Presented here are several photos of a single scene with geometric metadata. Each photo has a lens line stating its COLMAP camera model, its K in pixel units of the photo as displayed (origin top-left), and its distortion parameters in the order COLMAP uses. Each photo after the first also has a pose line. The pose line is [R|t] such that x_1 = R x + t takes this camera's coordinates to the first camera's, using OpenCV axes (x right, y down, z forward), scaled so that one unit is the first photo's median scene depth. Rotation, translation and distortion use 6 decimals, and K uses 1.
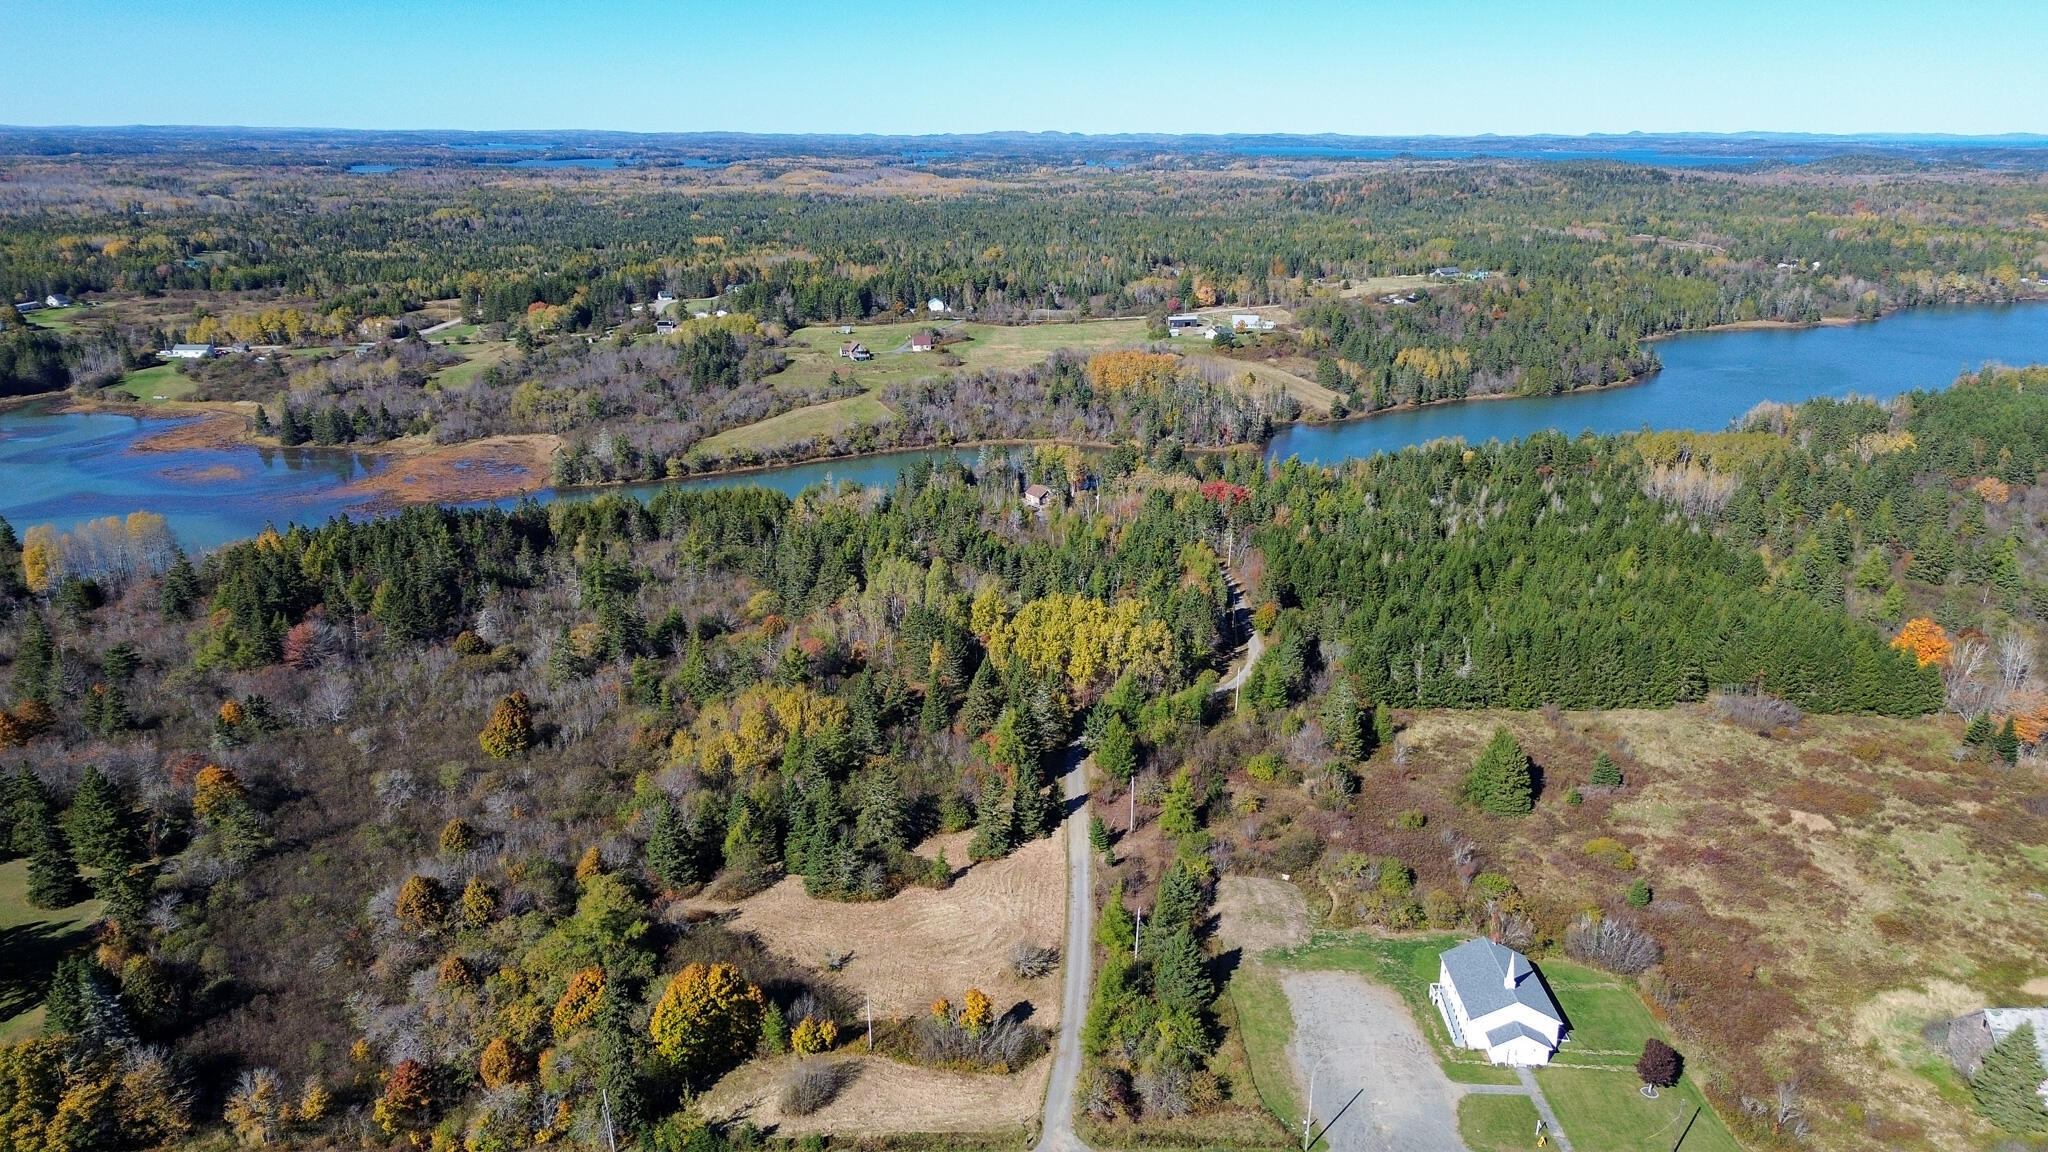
lens RADIAL K [[1431.5, 0, 1024.0], [0, 1431.5, 576.0], [0, 0, 1]] dist [0.085654, -0.086767]
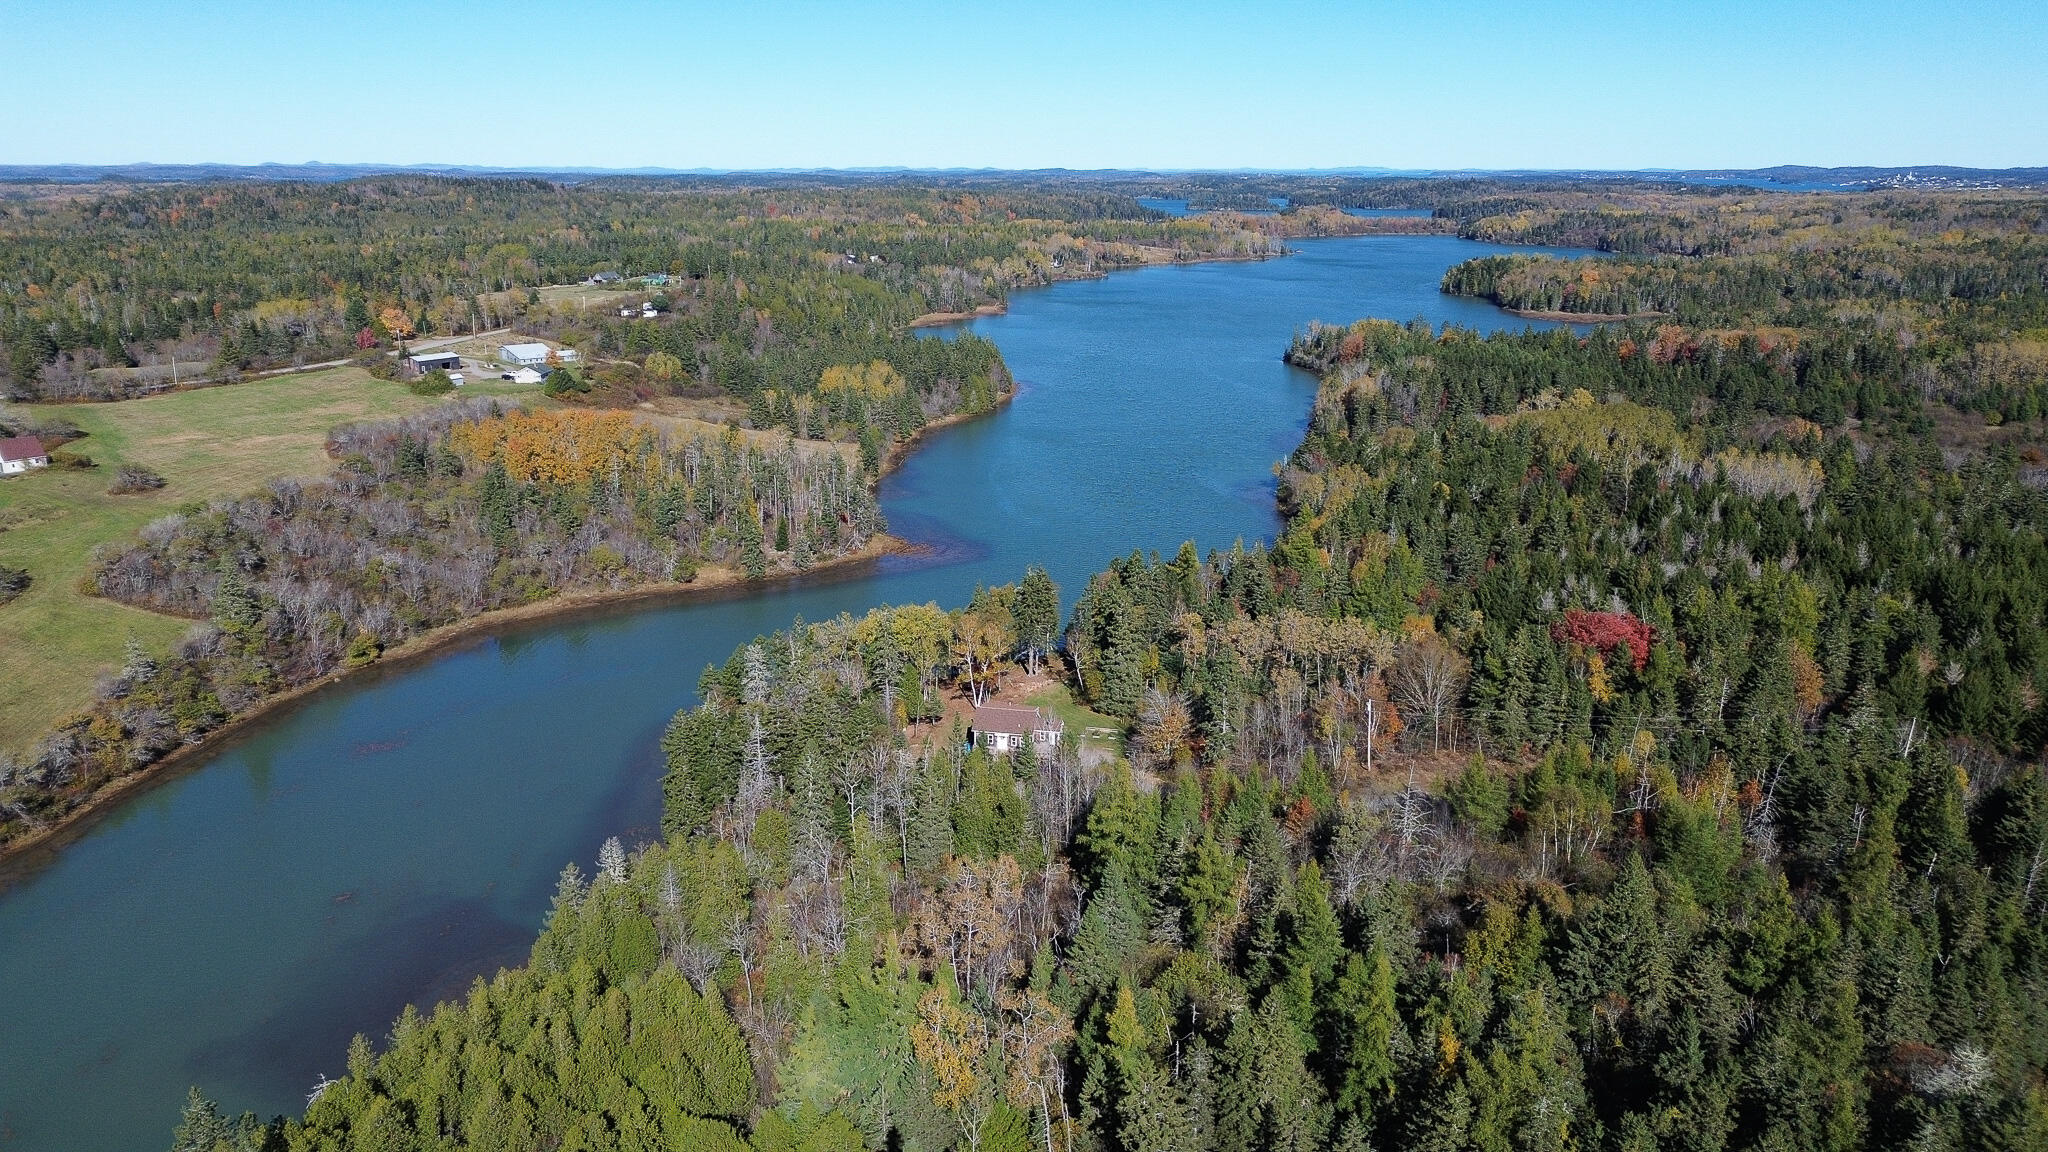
lens RADIAL K [[1452.7, 0, 1025.2], [0, 1452.7, 565.5], [0, 0, 1]] dist [0.084270, -0.092861]
pose [[0.679031, -0.195565, 0.707581, -0.221299], [0.217505, 0.974181, 0.060521, -0.099501], [-0.701148, 0.112807, 0.704036, 0.515385]]
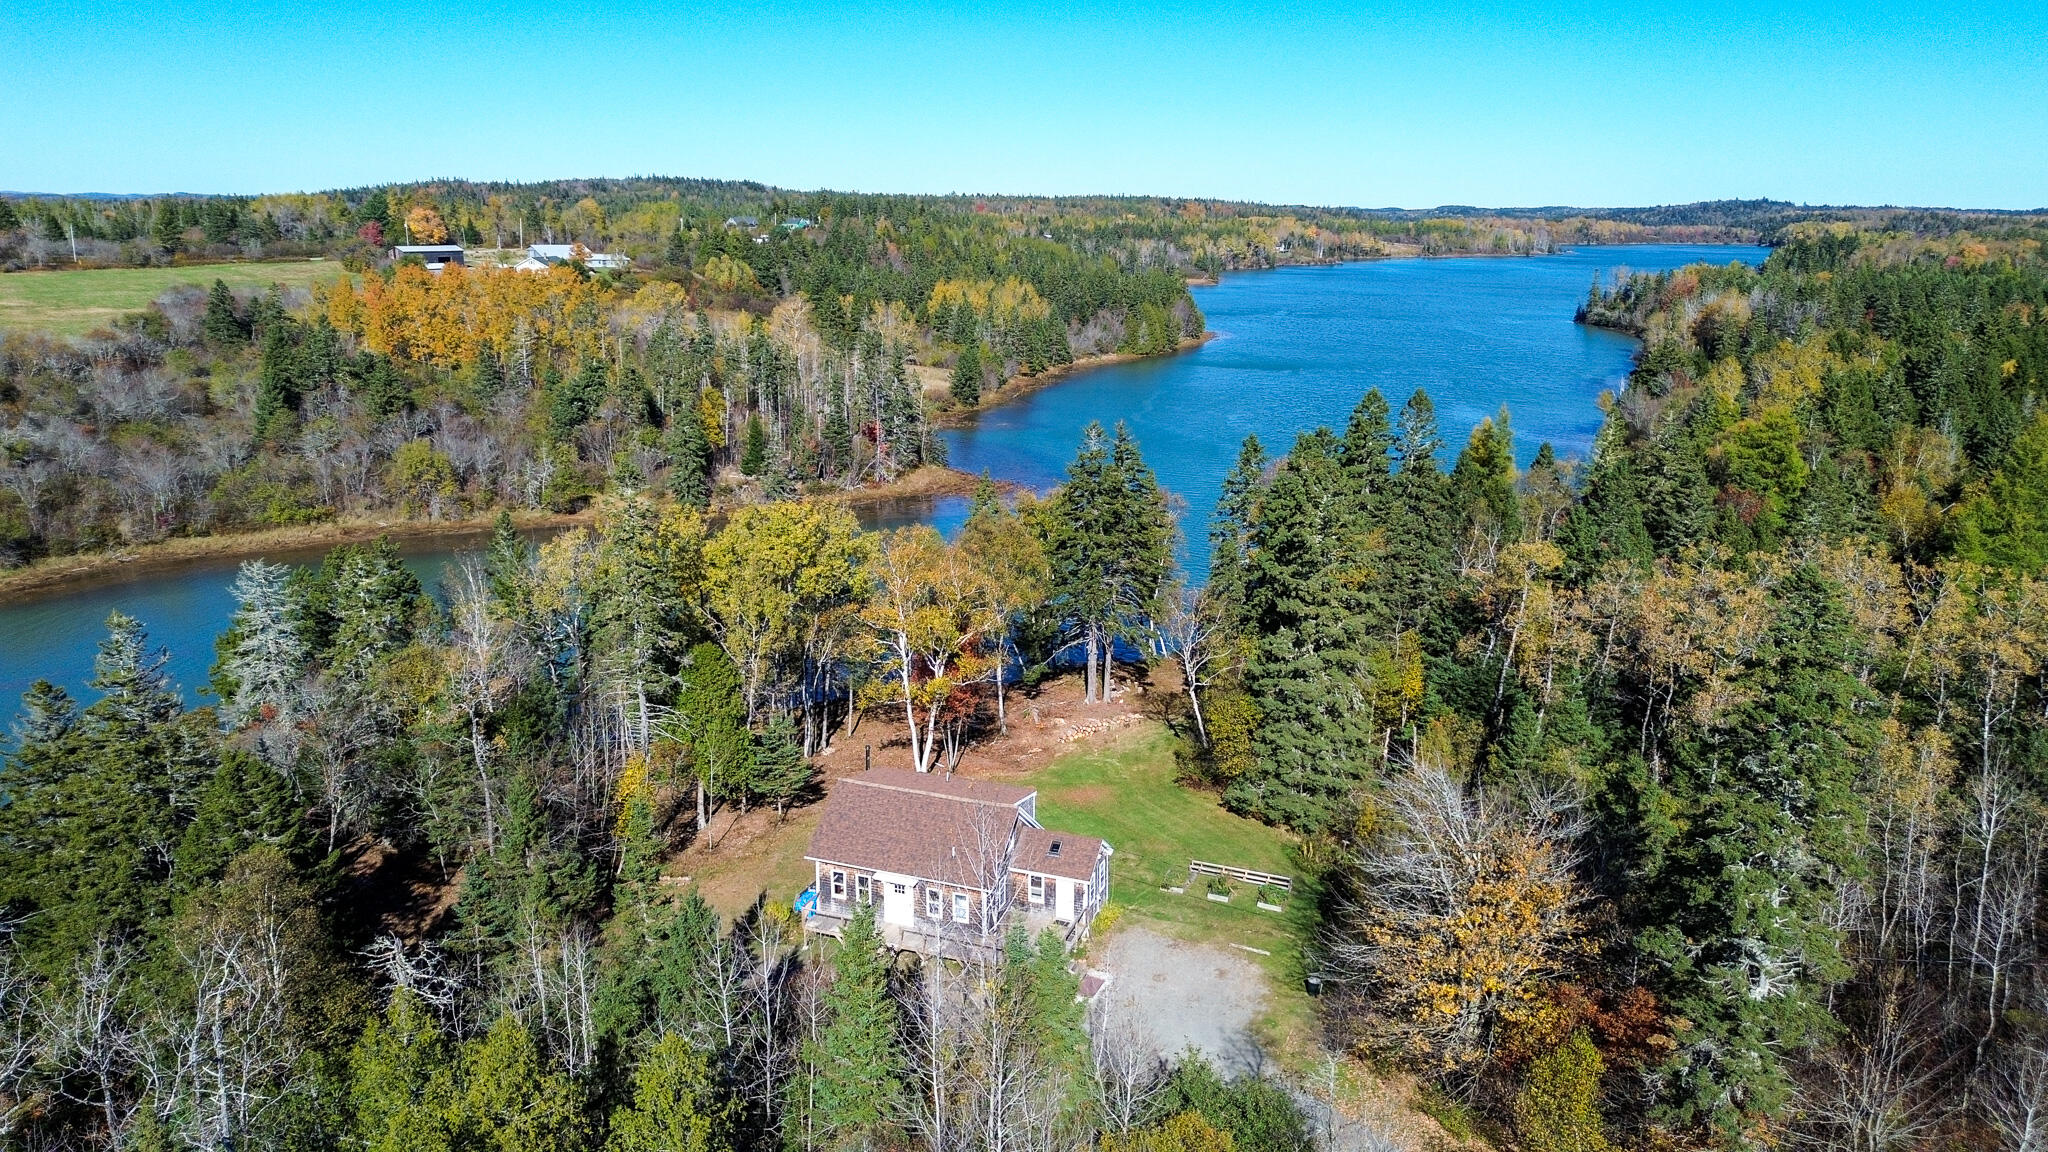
lens RADIAL K [[1459.7, 0, 1024.0], [0, 1459.7, 576.0], [0, 0, 1]] dist [0.051346, -0.050456]
pose [[0.785492, -0.147735, 0.600980, -0.047197], [0.176516, 0.984234, 0.011239, -0.062925], [-0.593166, 0.097254, 0.799185, 0.669963]]
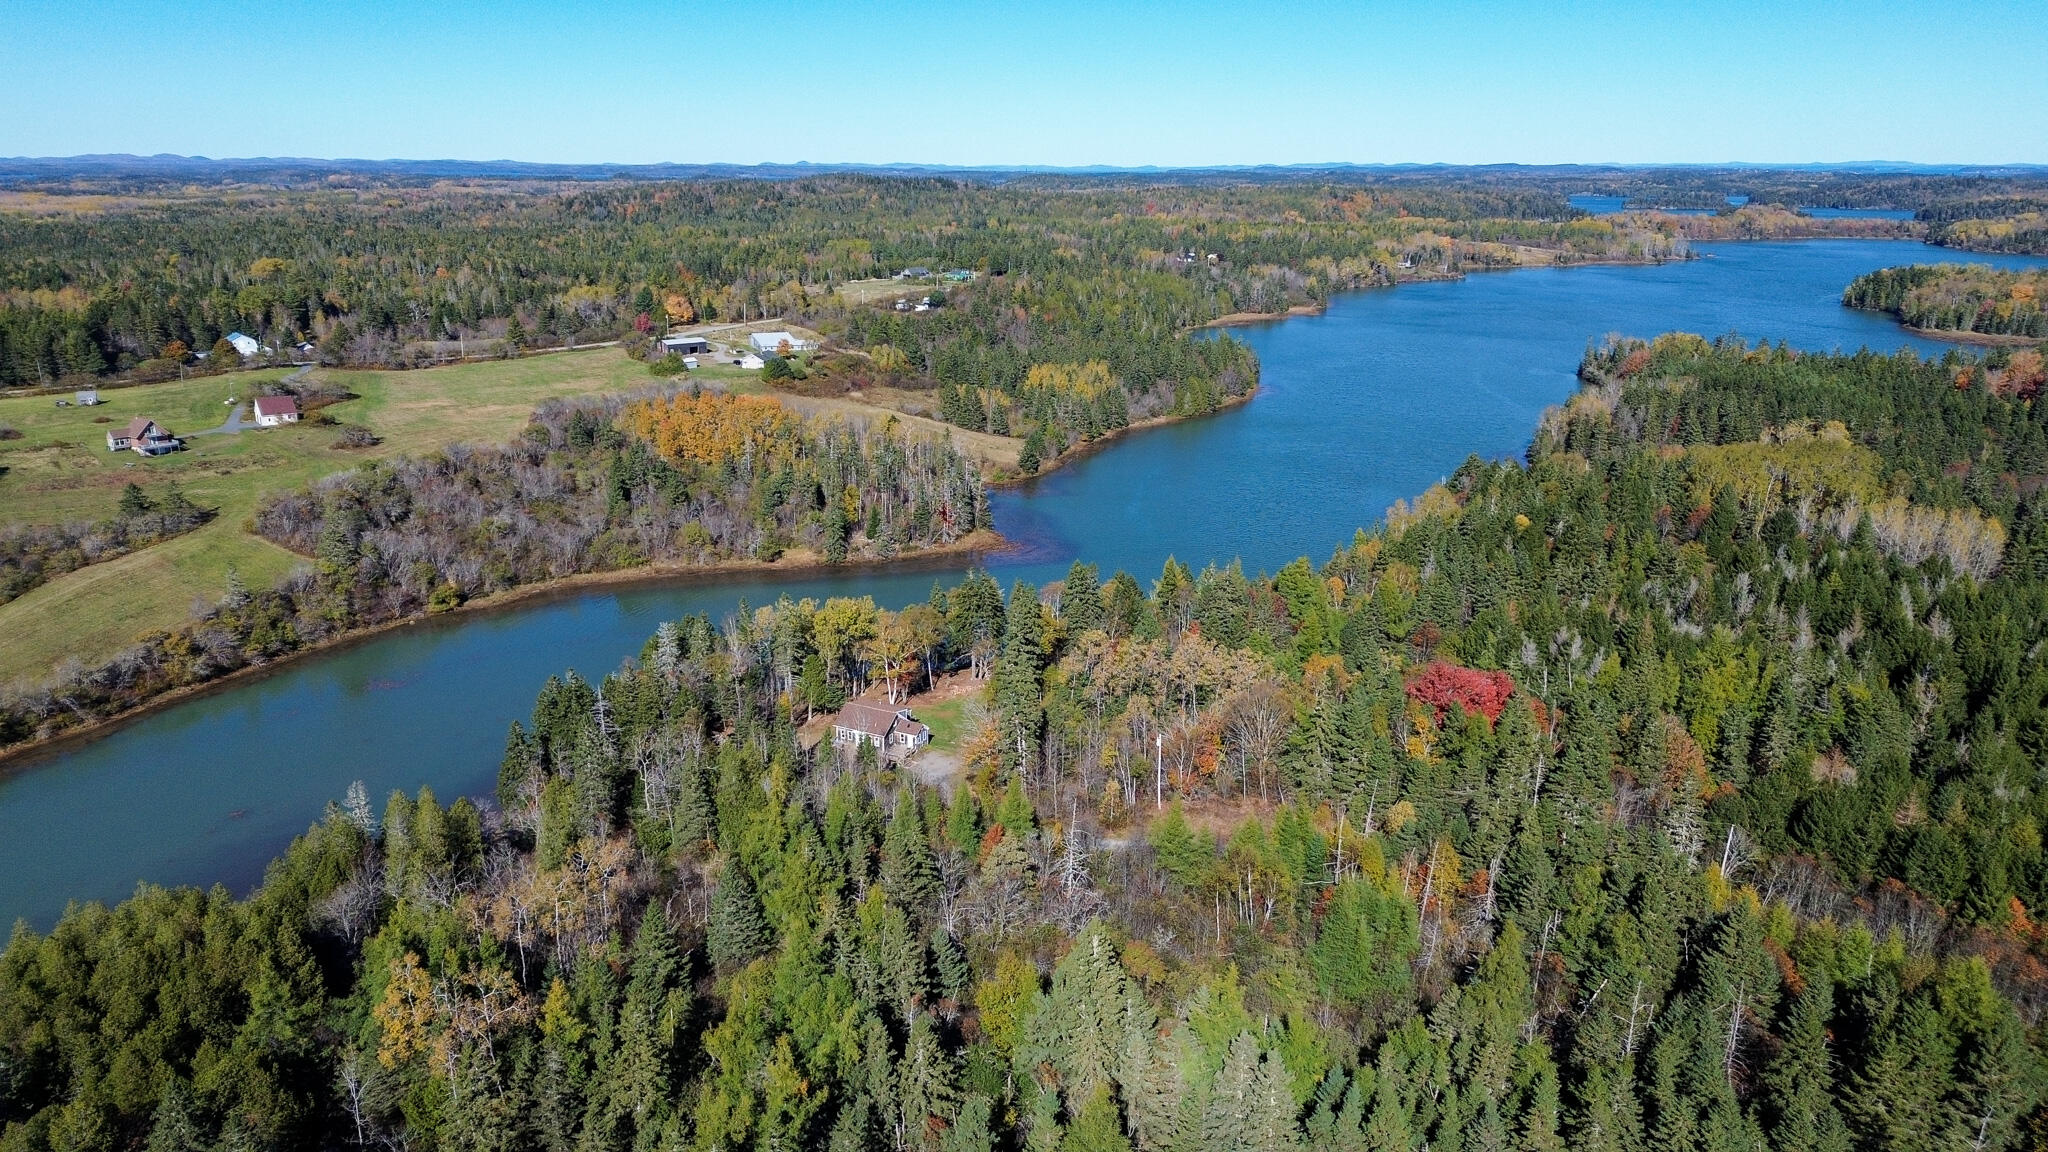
lens RADIAL K [[1449.8, 0, 1022.9], [0, 1449.8, 576.0], [0, 0, 1]] dist [0.075468, -0.087252]
pose [[0.862213, -0.139514, 0.486954, -0.122002], [0.150063, 0.988521, 0.017509, -0.078557], [-0.483808, 0.057977, 0.873252, 0.444257]]
